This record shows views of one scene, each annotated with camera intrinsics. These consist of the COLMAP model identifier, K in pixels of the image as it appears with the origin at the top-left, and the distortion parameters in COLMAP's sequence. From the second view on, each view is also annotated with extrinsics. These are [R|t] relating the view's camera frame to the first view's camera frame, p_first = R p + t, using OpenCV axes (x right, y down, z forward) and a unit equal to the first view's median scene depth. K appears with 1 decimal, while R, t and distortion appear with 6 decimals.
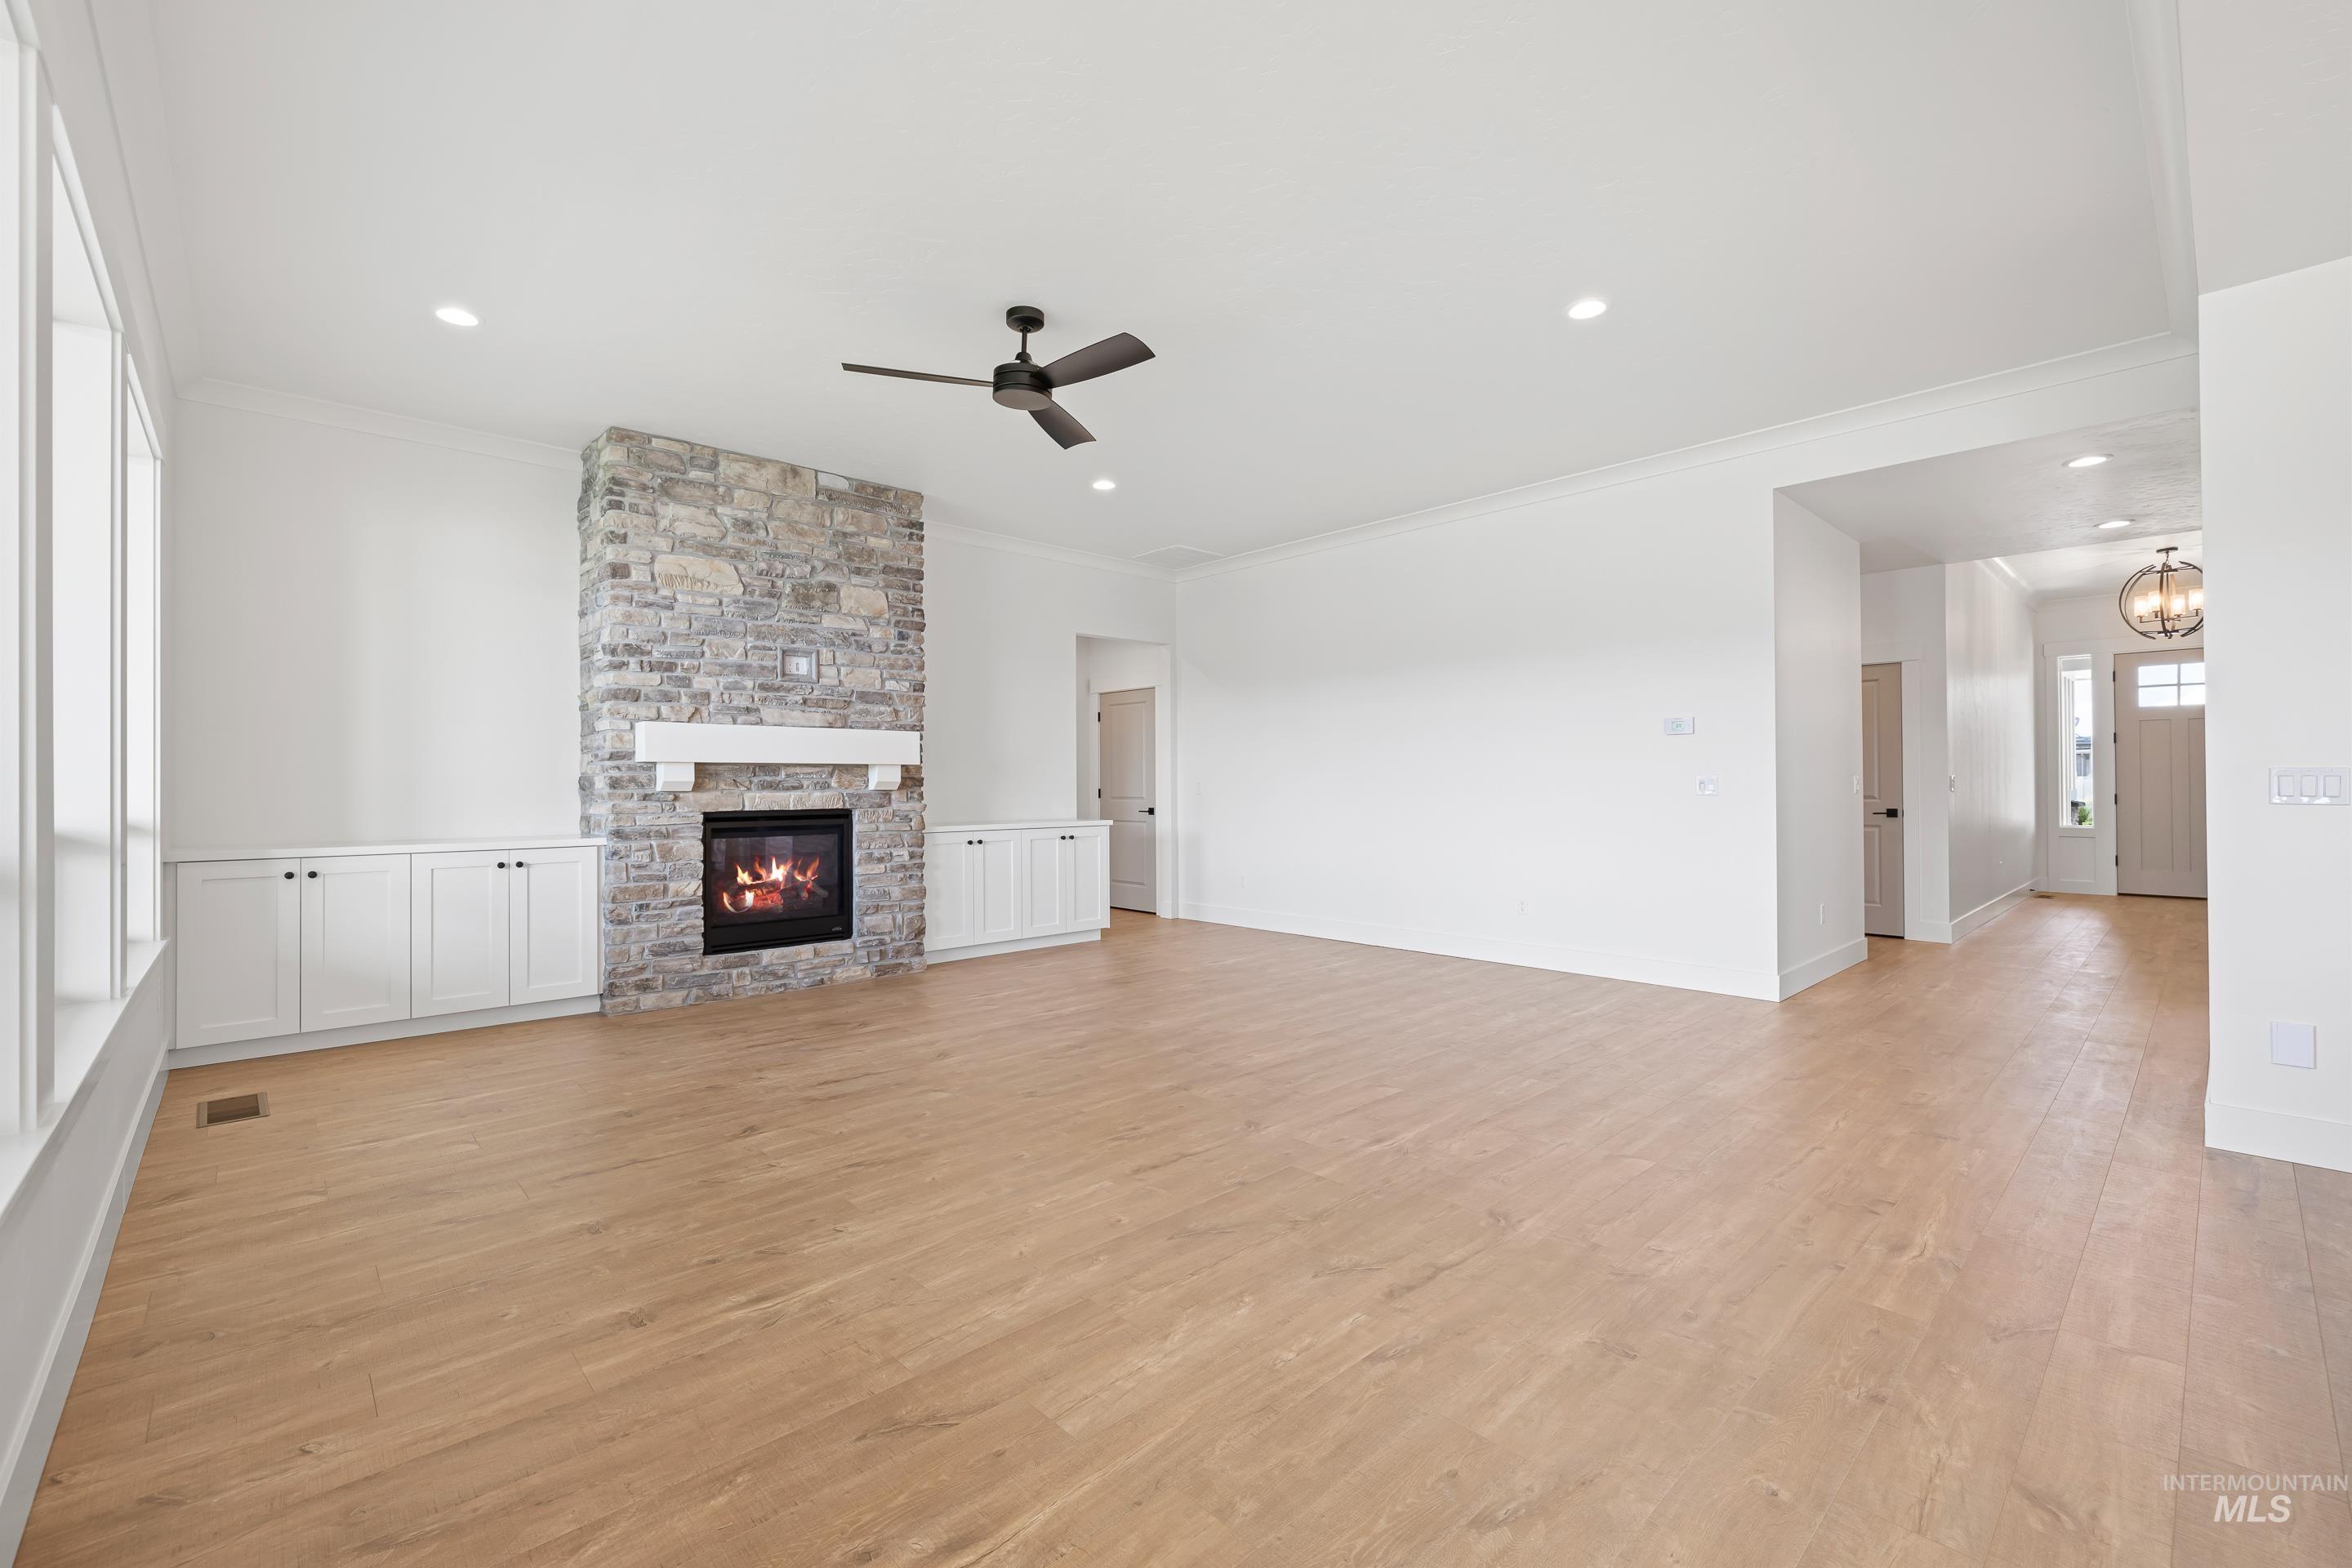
lens RADIAL K [[981.2, 0, 1172.8], [0, 981.2, 777.4], [0, 0, 1]] dist [-0.000548, 0.000037]
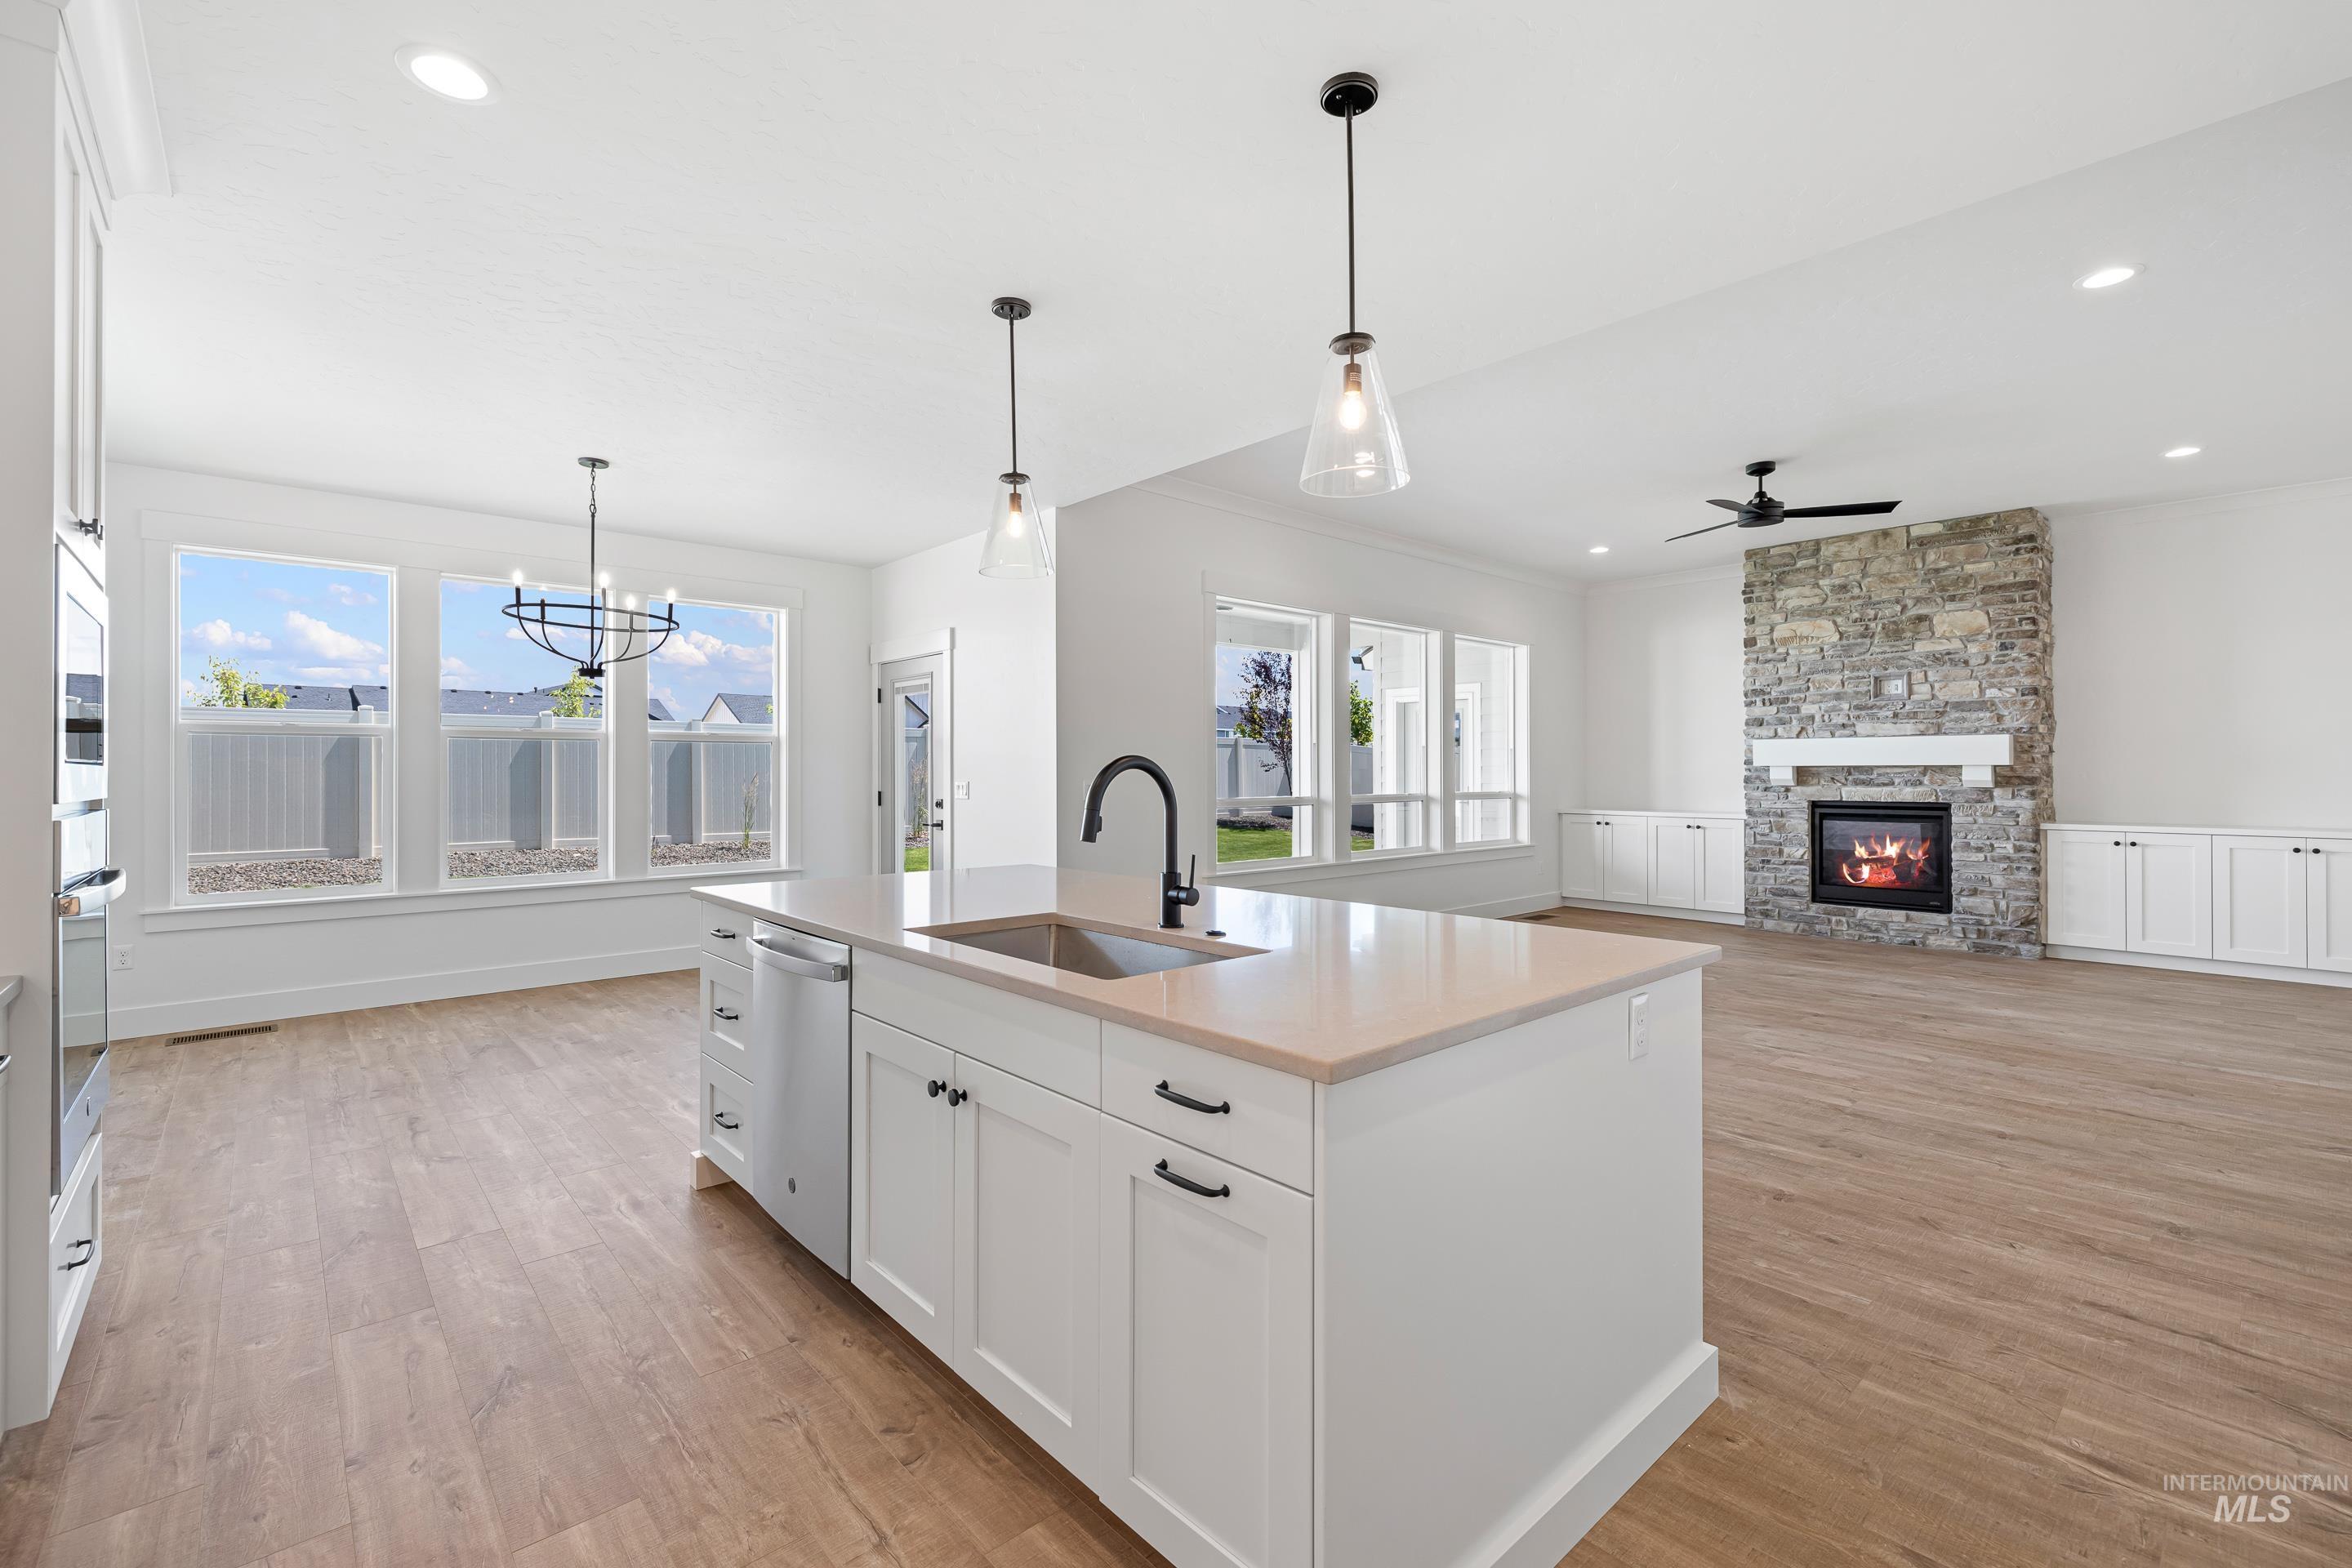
lens RADIAL K [[996.8, 0, 1185.2], [0, 996.8, 768.9], [0, 0, 1]] dist [-0.000088, 0.000270]
pose [[-0.001190, 0.004711, -0.999988, 0.922622], [0.010341, 0.999935, 0.004699, -0.025287], [0.999946, -0.010336, -0.001238, 0.099309]]
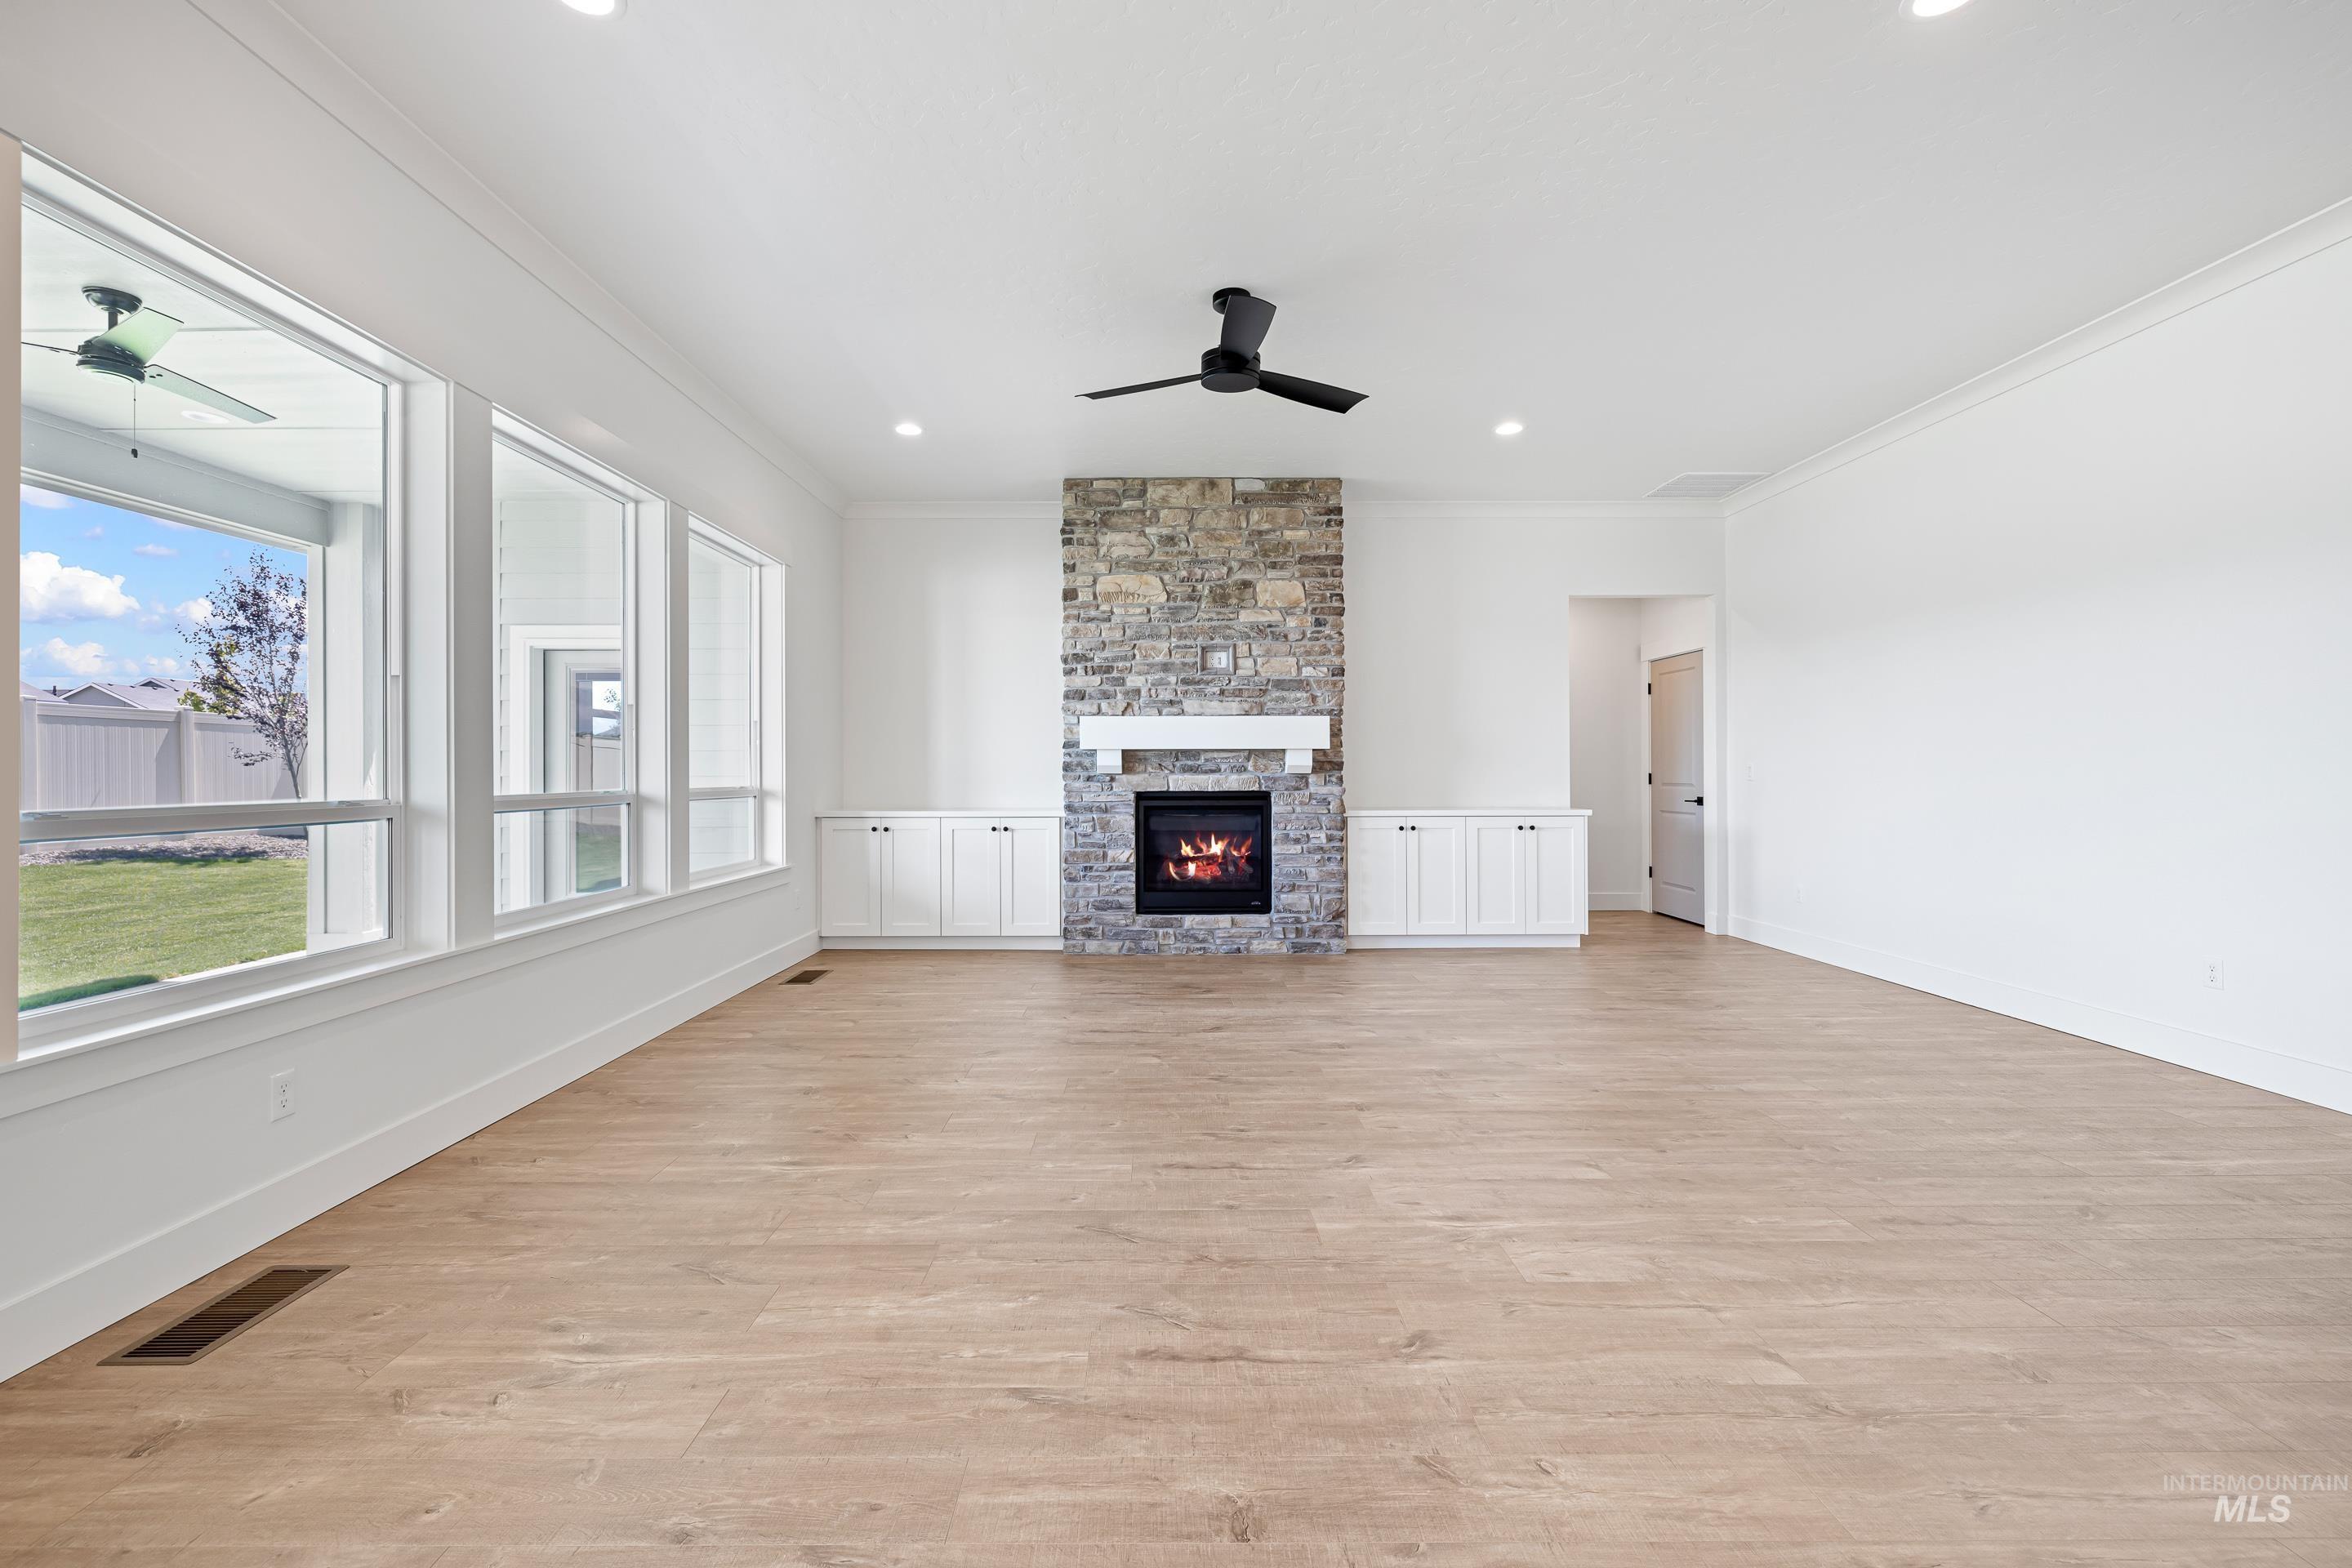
lens RADIAL K [[996.8, 0, 1185.2], [0, 996.8, 768.9], [0, 0, 1]] dist [-0.000088, 0.000270]
pose [[0.738317, 0.001711, -0.674452, 0.354456], [0.004080, 0.999967, 0.007002, 0.000103], [0.674442, -0.007922, 0.738286, 0.156033]]
